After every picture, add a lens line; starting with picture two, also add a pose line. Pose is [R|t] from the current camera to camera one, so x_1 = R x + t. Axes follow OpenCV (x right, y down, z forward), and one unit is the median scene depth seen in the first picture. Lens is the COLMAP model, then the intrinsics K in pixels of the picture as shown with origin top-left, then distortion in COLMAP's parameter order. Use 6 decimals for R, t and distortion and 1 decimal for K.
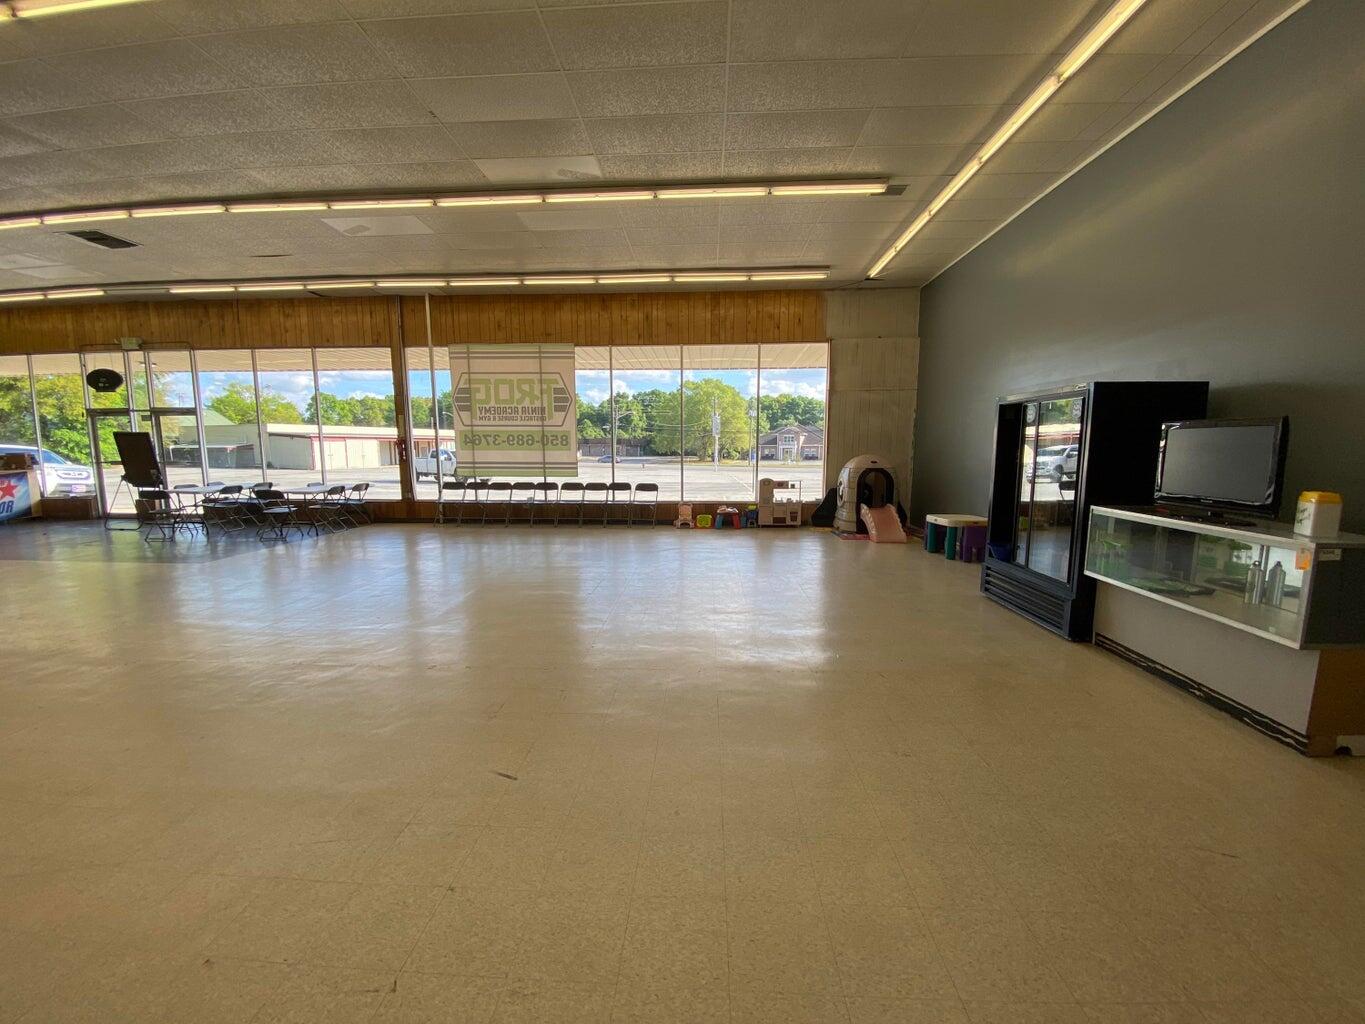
lens RADIAL K [[541.1, 0, 682.5], [0, 541.1, 512.0], [0, 0, 1]] dist [0.001005, 0.000154]
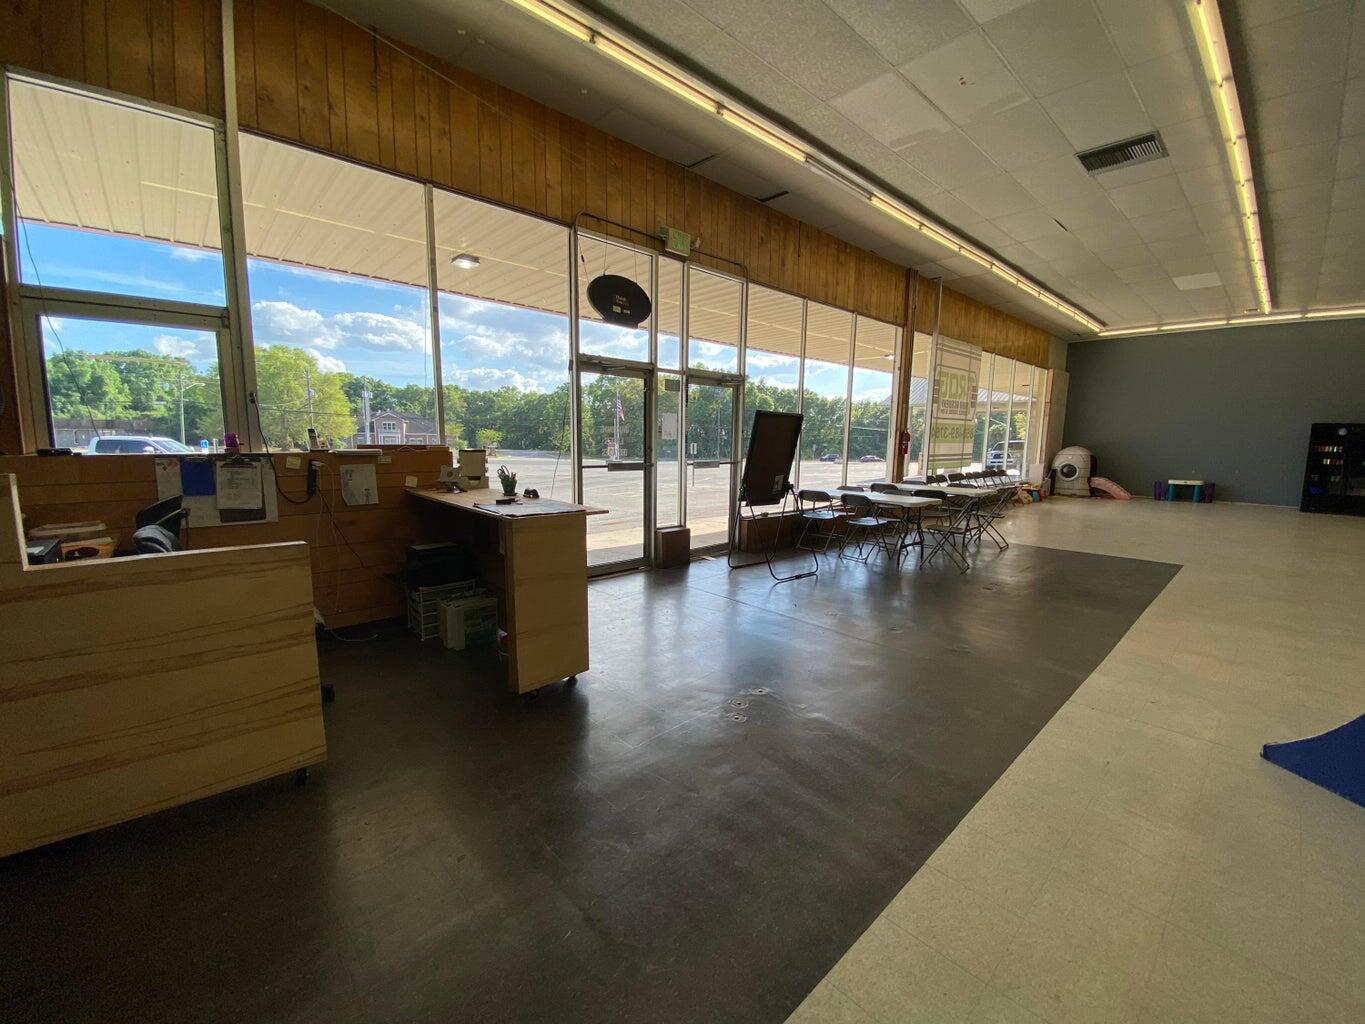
lens RADIAL K [[541.1, 0, 682.5], [0, 541.1, 512.0], [0, 0, 1]] dist [0.001005, 0.000154]
pose [[0.712153, -0.085933, 0.696745, -1.409410], [0.072652, 0.996172, 0.048604, -0.068039], [-0.698255, 0.016007, 0.715670, 0.608647]]
